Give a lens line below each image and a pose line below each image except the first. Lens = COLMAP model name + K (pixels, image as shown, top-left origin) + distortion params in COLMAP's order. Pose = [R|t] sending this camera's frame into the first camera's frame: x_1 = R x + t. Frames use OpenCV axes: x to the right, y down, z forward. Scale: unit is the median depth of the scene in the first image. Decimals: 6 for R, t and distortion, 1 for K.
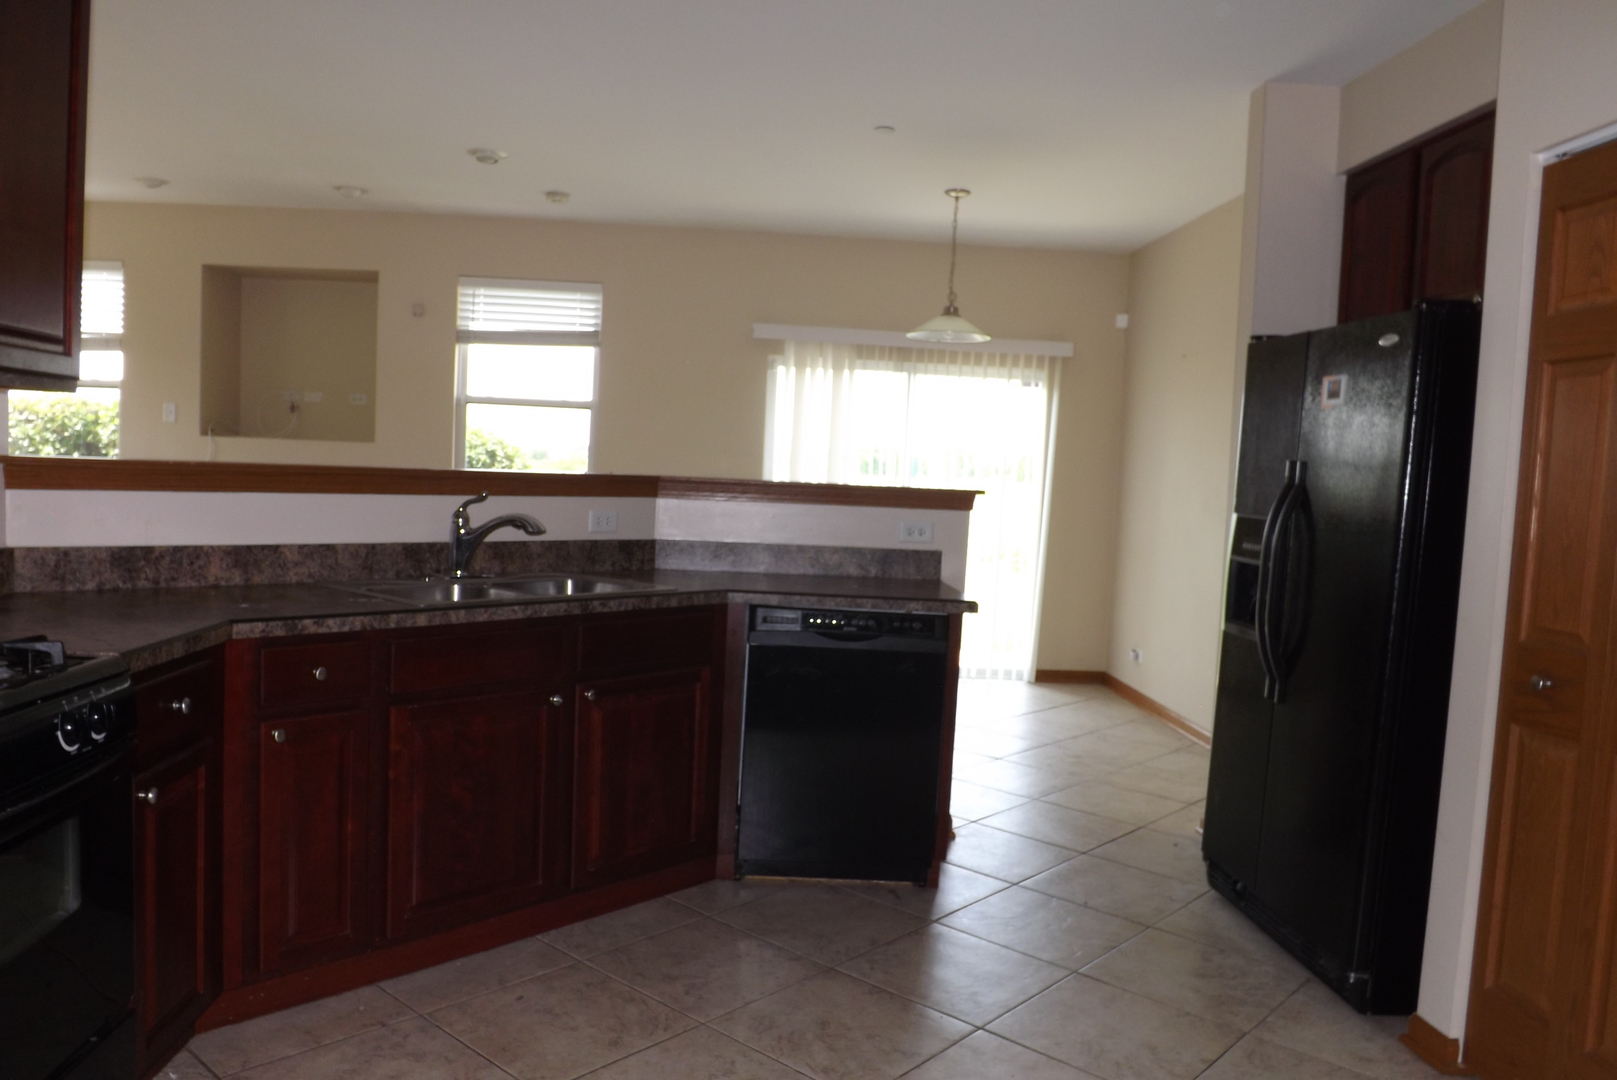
lens RADIAL K [[1174.2, 0, 799.2], [0, 1174.2, 545.7], [0, 0, 1]] dist [-0.059665, 0.002917]
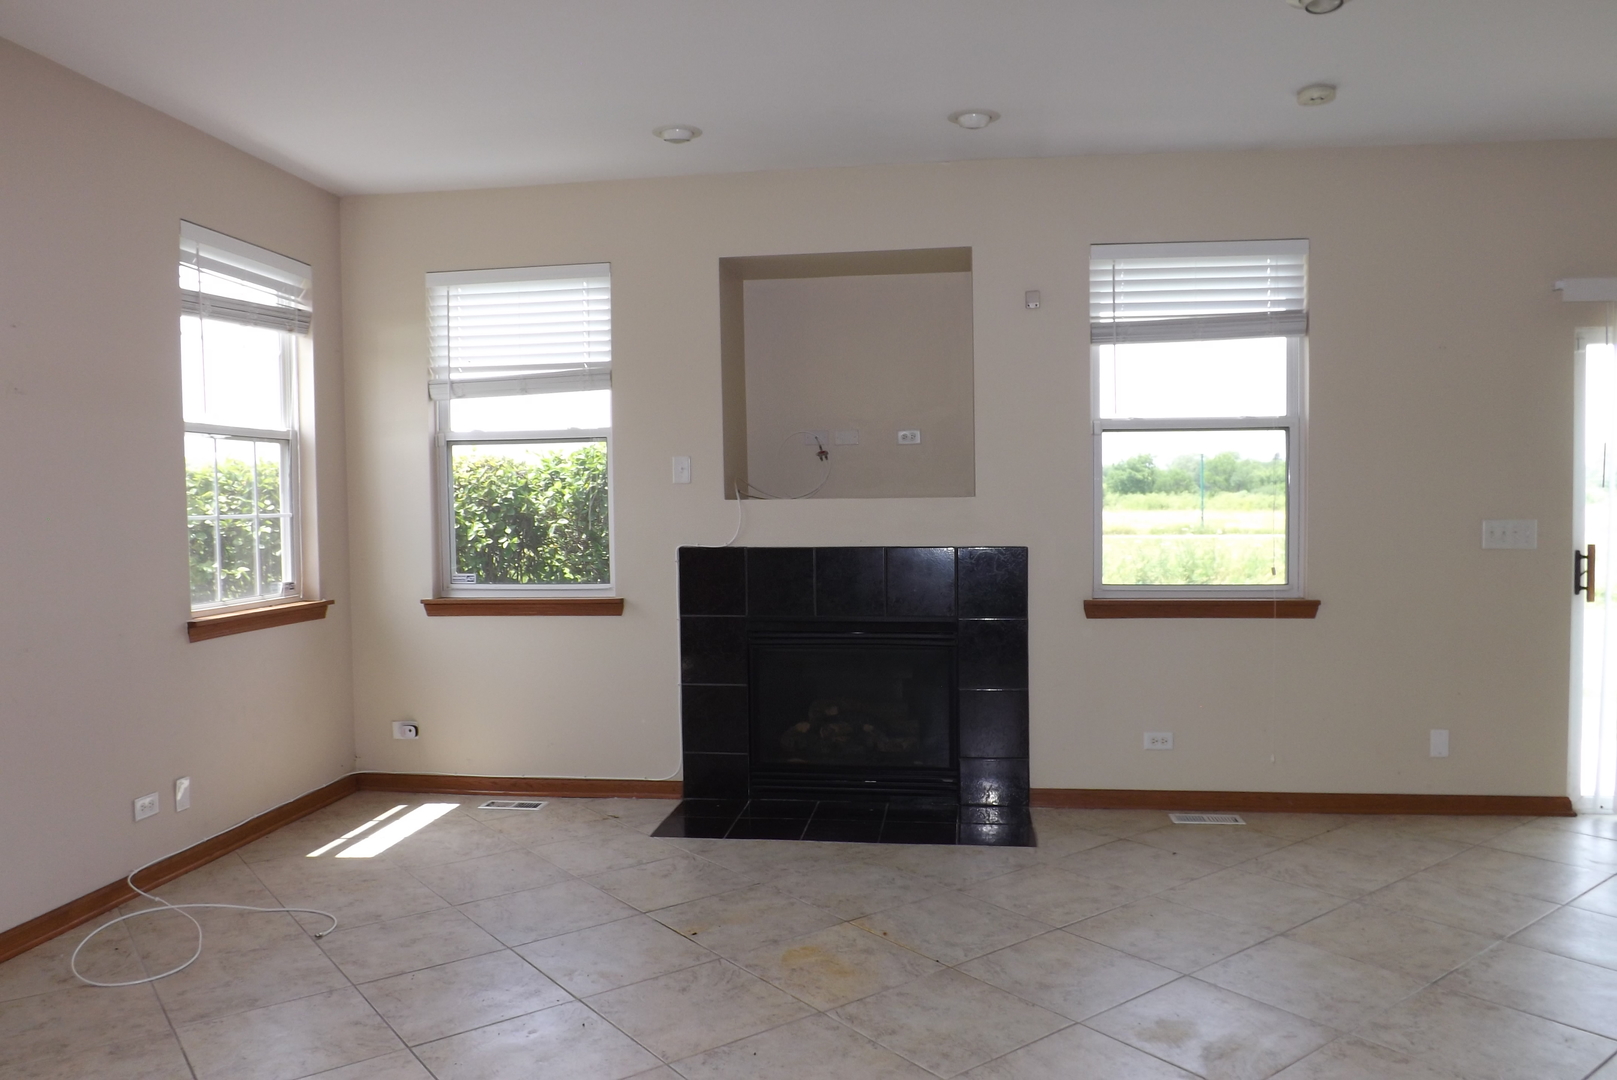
lens RADIAL K [[1174.2, 0, 807.1], [0, 1174.2, 527.5], [0, 0, 1]] dist [-0.059665, 0.002917]
pose [[0.979166, -0.051797, -0.196344, -0.662838], [0.043929, 0.998055, -0.044225, -0.090195], [0.198253, 0.034679, 0.979537, 0.624879]]
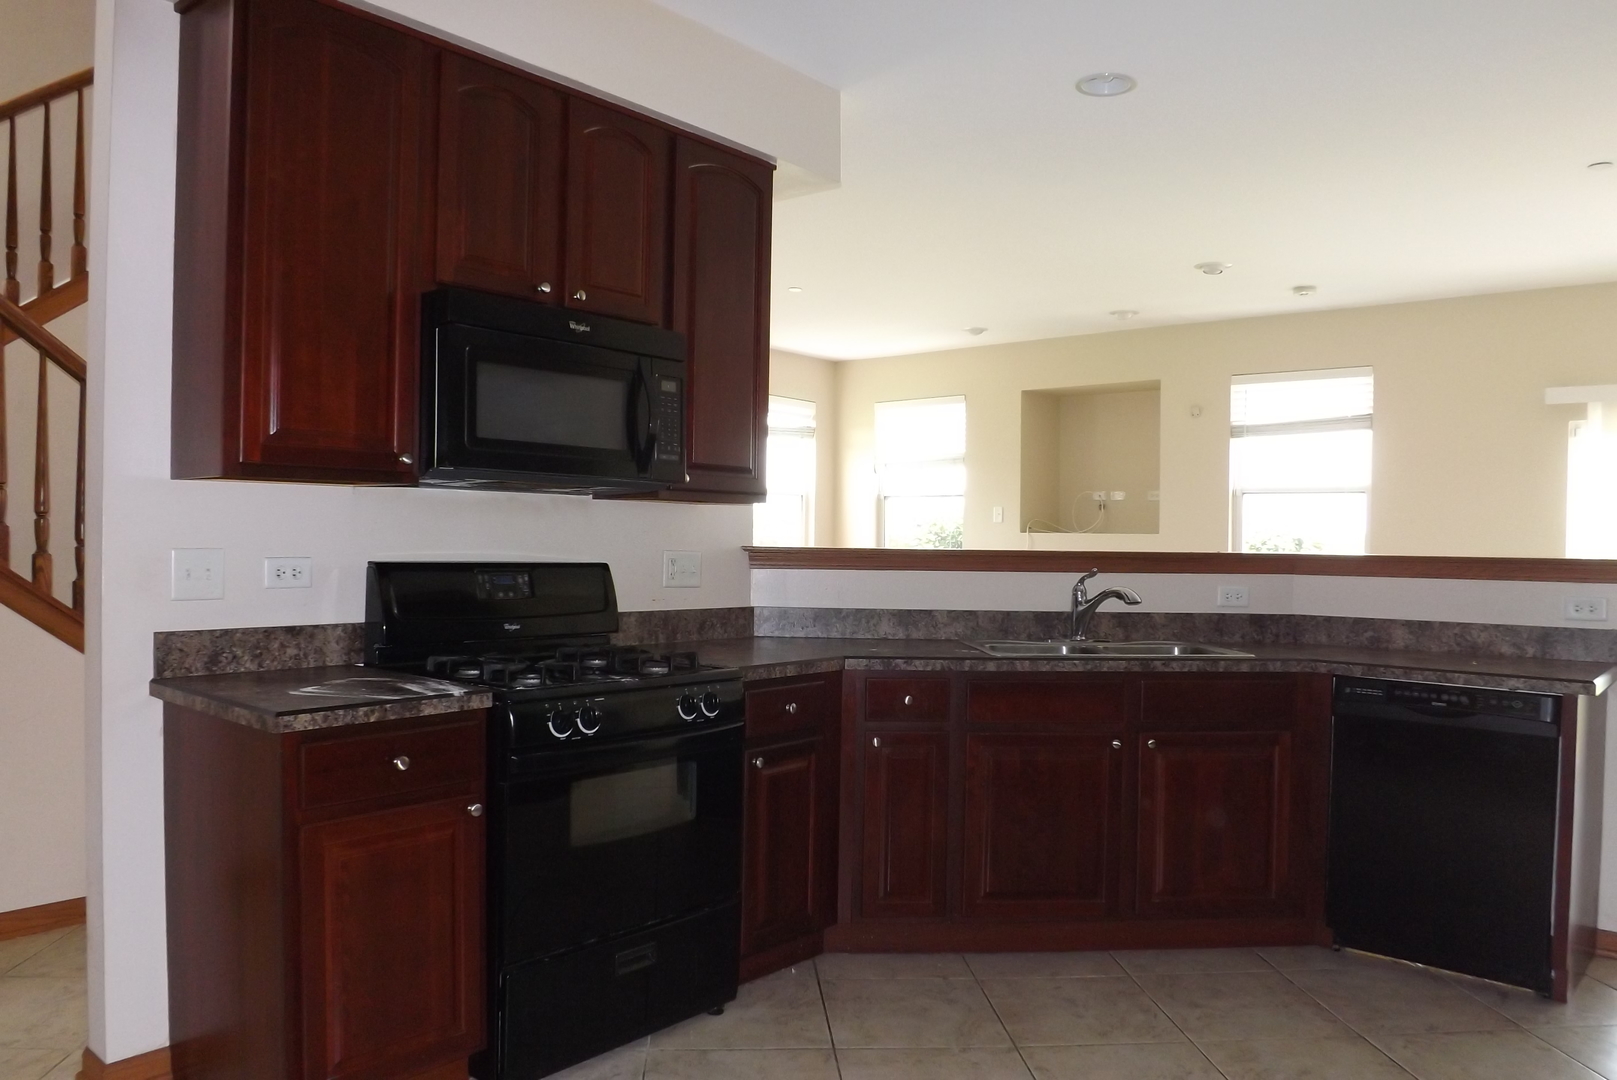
lens RADIAL K [[1174.2, 0, 800.0], [0, 1174.2, 545.9], [0, 0, 1]] dist [-0.059665, 0.002917]
pose [[0.722261, -0.029474, -0.690992, 0.308306], [-0.027373, 0.997090, -0.071143, 0.021547], [0.691079, 0.070298, 0.719353, -0.057910]]
